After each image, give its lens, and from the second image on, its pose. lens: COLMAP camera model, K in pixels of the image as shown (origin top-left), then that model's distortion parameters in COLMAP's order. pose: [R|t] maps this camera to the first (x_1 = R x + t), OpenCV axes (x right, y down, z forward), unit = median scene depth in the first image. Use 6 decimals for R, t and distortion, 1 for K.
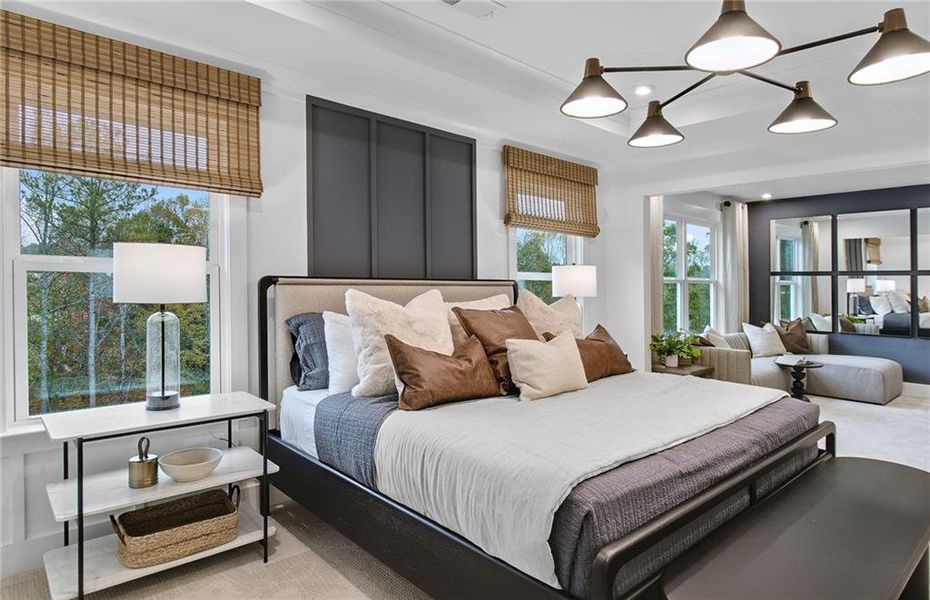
lens RADIAL K [[550.6, 0, 465.0], [0, 550.6, 300.0], [0, 0, 1]] dist [-0.001679, 0.000670]
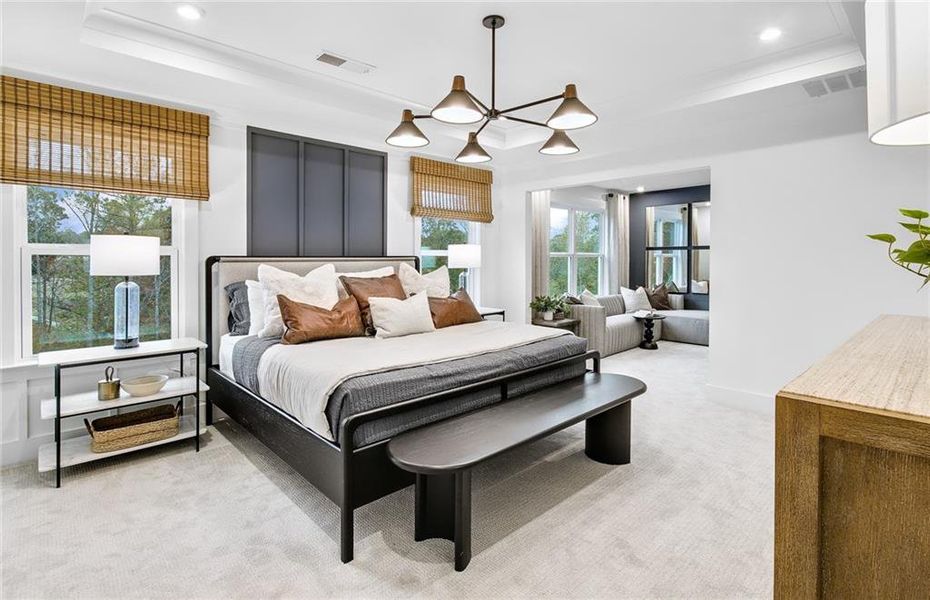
lens RADIAL K [[455.4, 0, 451.9], [0, 455.4, 267.4], [0, 0, 1]] dist [0.001116, 0.000962]
pose [[0.999745, -0.013604, 0.018024, 0.255625], [0.013822, 0.999832, -0.012021, 0.008946], [-0.017857, 0.012267, 0.999765, -0.196470]]
